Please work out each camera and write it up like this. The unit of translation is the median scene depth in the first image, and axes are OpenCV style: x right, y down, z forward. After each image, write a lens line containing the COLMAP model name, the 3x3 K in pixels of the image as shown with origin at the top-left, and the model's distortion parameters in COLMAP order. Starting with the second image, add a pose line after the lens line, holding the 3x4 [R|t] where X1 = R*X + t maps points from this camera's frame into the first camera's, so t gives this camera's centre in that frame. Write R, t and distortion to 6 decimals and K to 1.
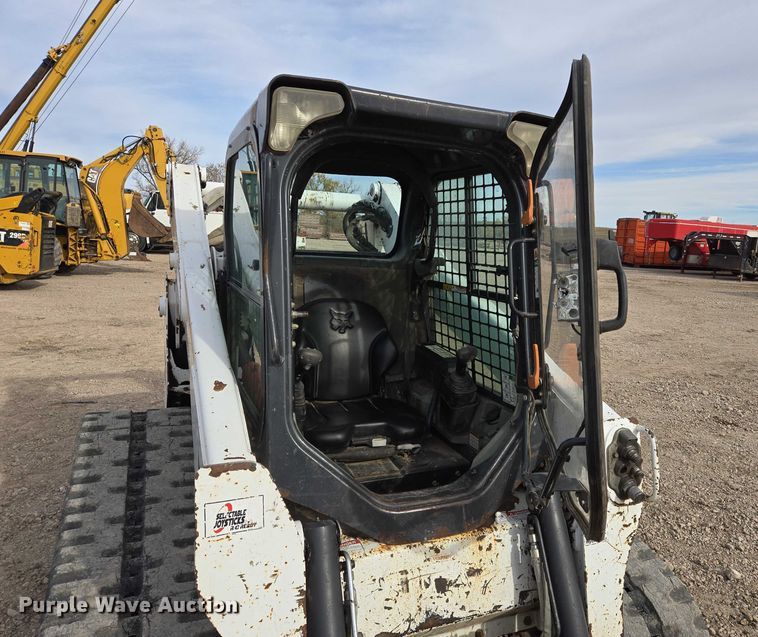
lens RADIAL K [[619.2, 0, 441.1], [0, 619.2, 293.7], [0, 0, 1]] dist [0.043208, -0.013846]
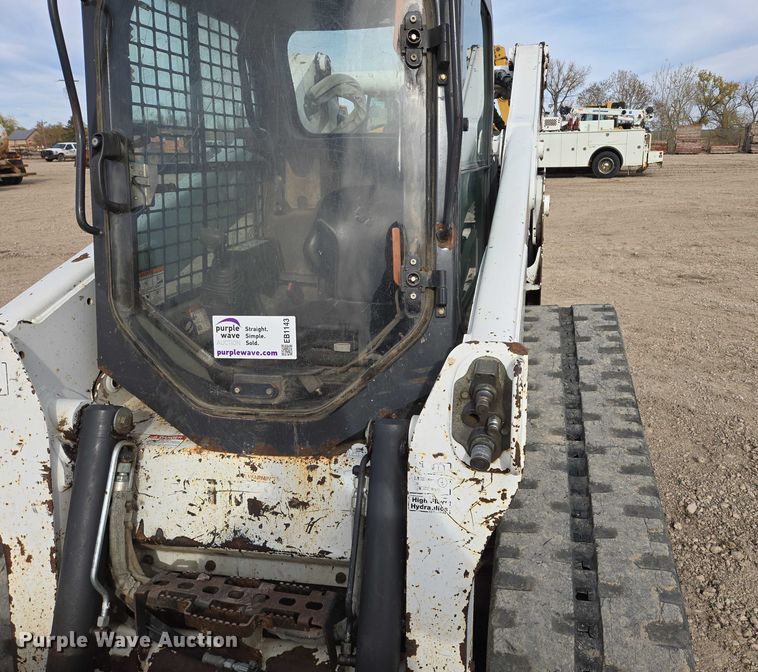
lens RADIAL K [[613.4, 0, 426.9], [0, 613.4, 335.5], [0, 0, 1]] dist [0.091547, -0.098295]
pose [[0.816441, 0.107739, -0.567288, 0.601549], [-0.001938, 0.982945, 0.183892, 0.080170], [0.577425, -0.149038, 0.802725, 0.468850]]
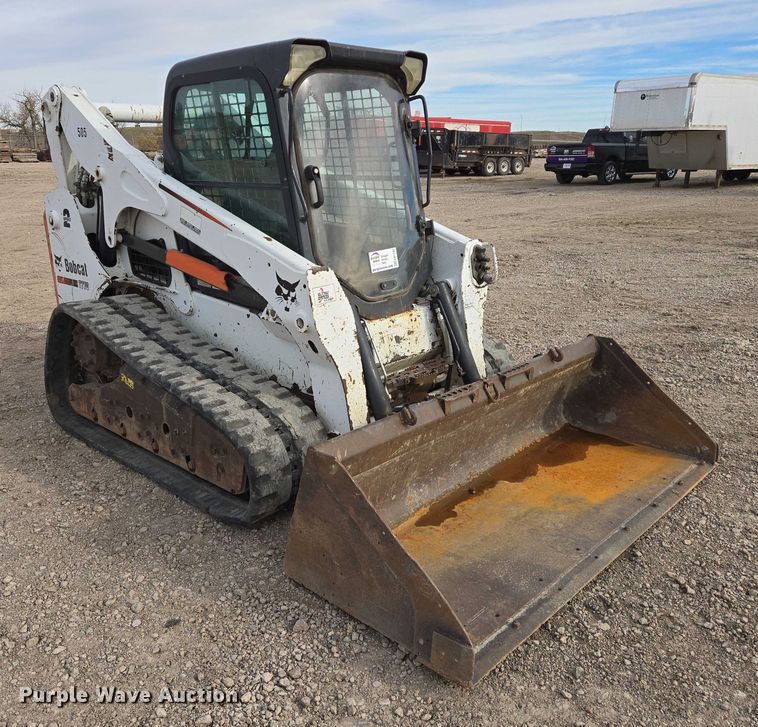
lens RADIAL K [[720.3, 0, 351.5], [0, 720.3, 361.6], [0, 0, 1]] dist [0.092347, -0.099532]
pose [[0.937620, -0.158523, 0.309418, -0.730735], [0.094258, 0.972572, 0.212649, 0.071106], [-0.334641, -0.170219, 0.926845, -0.836085]]
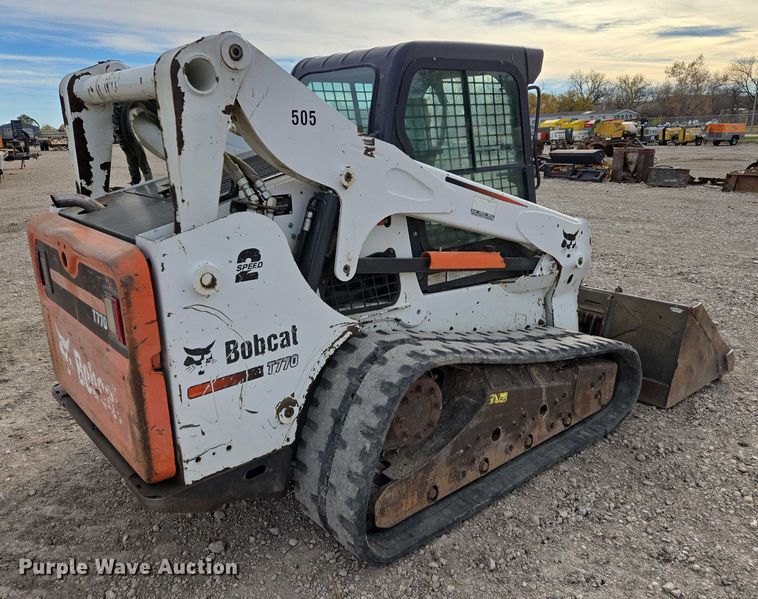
lens RADIAL K [[618.7, 0, 403.9], [0, 618.7, 278.9], [0, 0, 1]] dist [0.044705, -0.012743]
pose [[-0.281167, -0.275798, 0.919174, -1.949587], [0.096142, 0.944899, 0.312926, -0.276368], [-0.954831, 0.176355, -0.239158, 1.787629]]
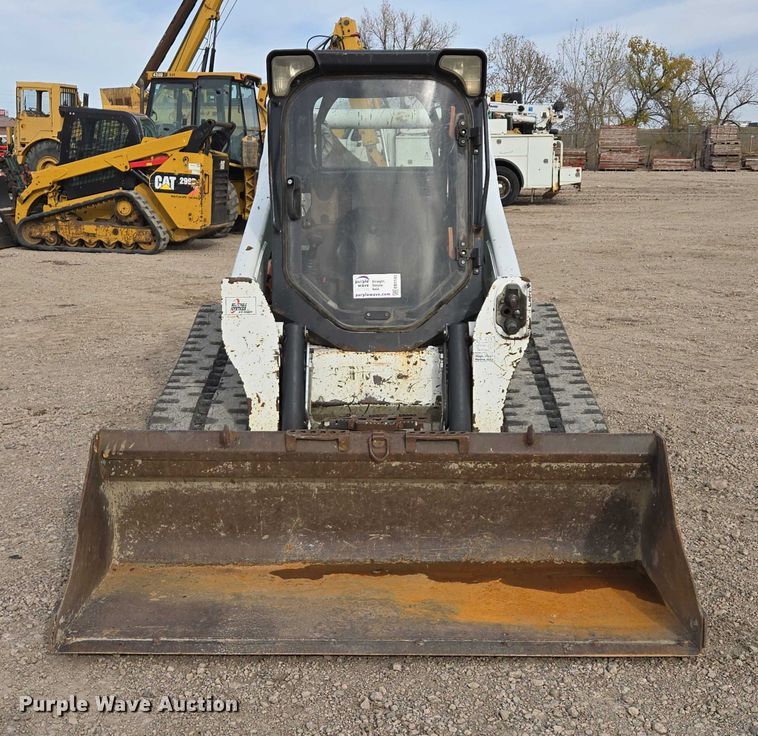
lens RADIAL K [[1114.5, 0, 338.1], [0, 1114.5, 380.5], [0, 0, 1]] dist [0.105070, -0.098135]
pose [[0.889349, 0.041478, -0.455344, 1.086240], [0.000300, 0.995824, 0.091296, 0.206746], [0.457229, -0.081331, 0.885622, -1.367868]]
